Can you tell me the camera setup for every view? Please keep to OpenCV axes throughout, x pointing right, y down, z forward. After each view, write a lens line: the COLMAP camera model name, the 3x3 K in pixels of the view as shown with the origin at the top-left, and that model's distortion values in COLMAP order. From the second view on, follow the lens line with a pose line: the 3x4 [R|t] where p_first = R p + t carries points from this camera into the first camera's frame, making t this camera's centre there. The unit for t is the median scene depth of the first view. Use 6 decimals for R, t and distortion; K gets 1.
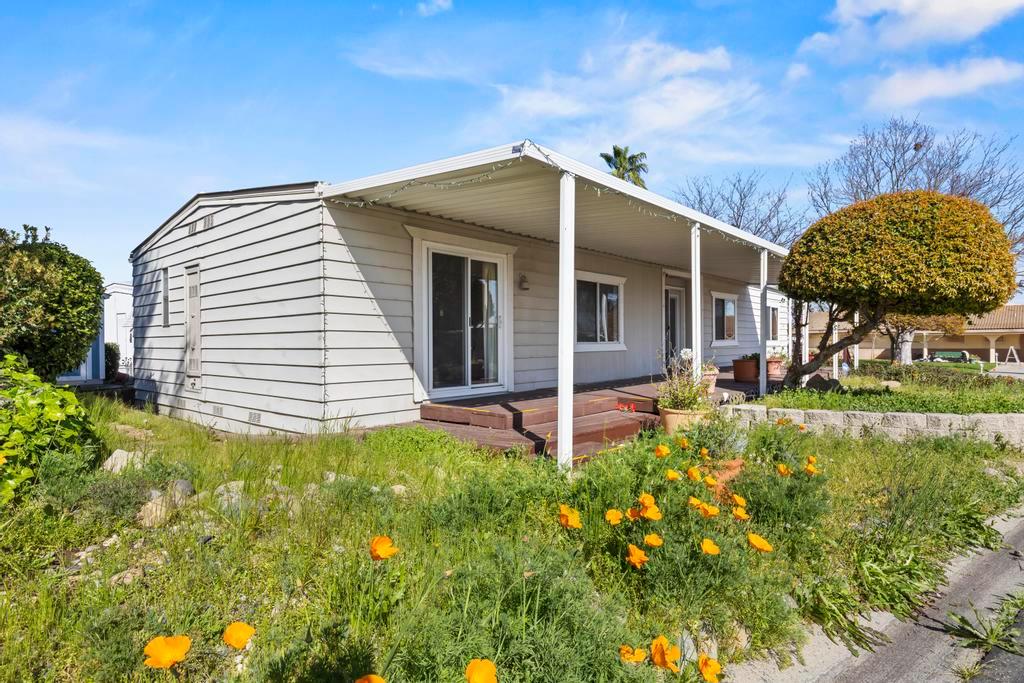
lens RADIAL K [[557.2, 0, 512.0], [0, 557.2, 341.5], [0, 0, 1]] dist [0.003785, 0.000095]
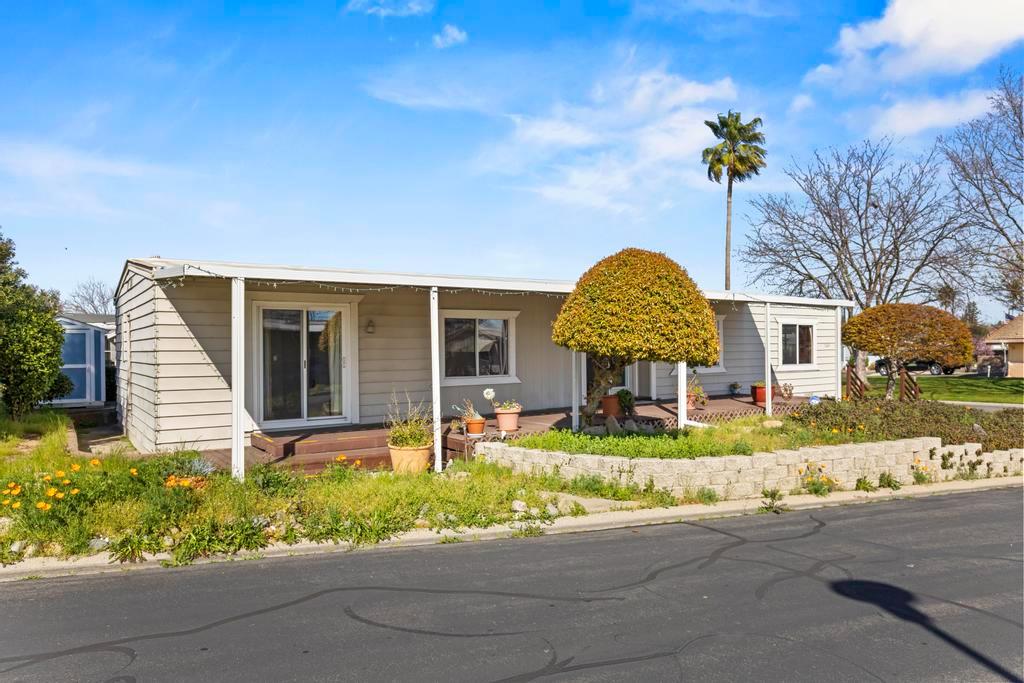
lens RADIAL K [[712.8, 0, 512.0], [0, 712.8, 341.5], [0, 0, 1]] dist [0.006778, 0.001932]
pose [[0.963024, -0.003636, -0.269390, 0.705133], [0.002998, 0.999992, -0.002780, -0.073357], [0.269398, 0.001870, 0.963027, -0.315380]]
